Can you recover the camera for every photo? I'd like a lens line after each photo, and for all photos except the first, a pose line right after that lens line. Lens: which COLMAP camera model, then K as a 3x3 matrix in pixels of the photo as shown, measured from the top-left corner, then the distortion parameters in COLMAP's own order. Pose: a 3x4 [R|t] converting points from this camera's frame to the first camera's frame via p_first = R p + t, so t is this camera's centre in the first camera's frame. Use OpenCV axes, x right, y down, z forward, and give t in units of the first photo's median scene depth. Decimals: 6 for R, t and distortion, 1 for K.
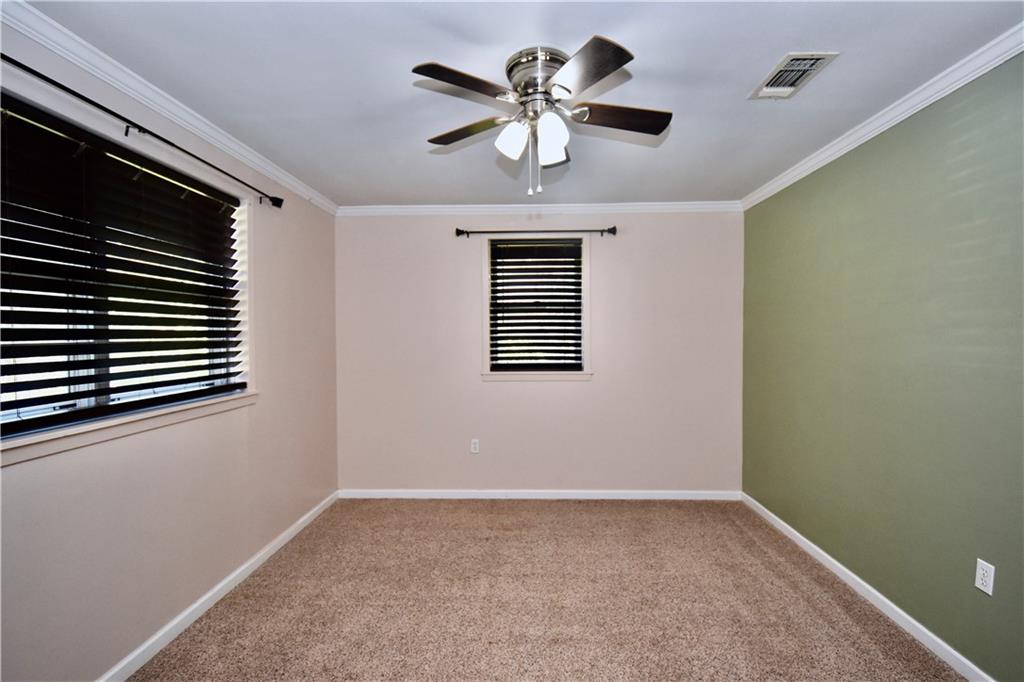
lens RADIAL K [[466.2, 0, 518.2], [0, 466.2, 339.7], [0, 0, 1]] dist [0.028912, -0.028957]
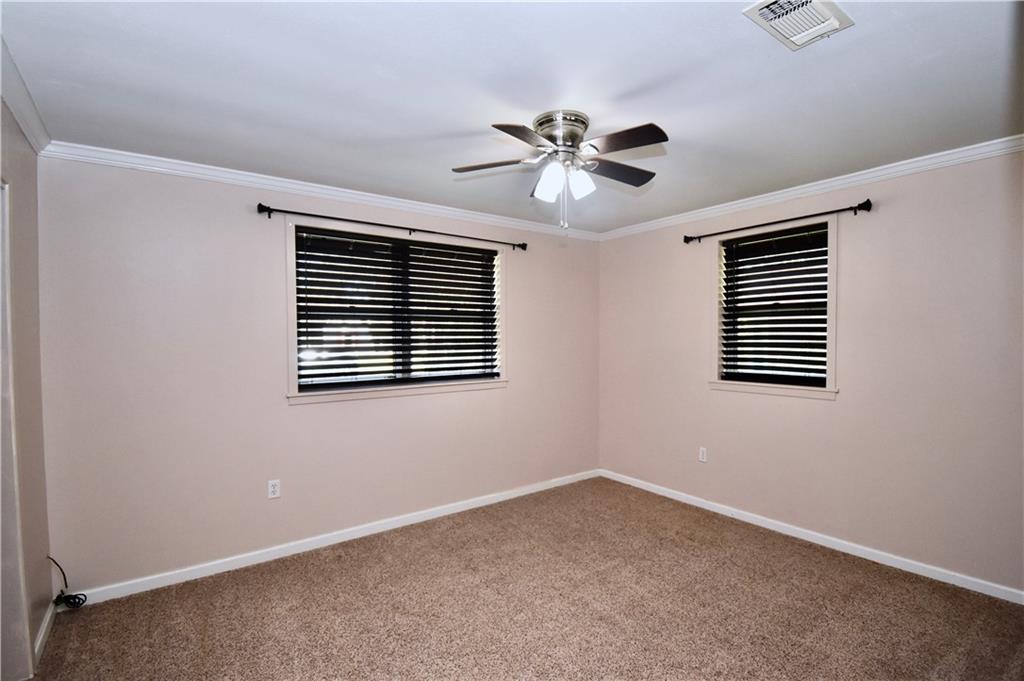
lens RADIAL K [[475.1, 0, 516.3], [0, 475.1, 339.0], [0, 0, 1]] dist [0.028848, -0.033909]
pose [[0.618065, 0.005390, -0.786109, 0.567623], [-0.008148, 0.999967, 0.000451, -0.014805], [0.786085, 0.006126, 0.618088, 0.090126]]
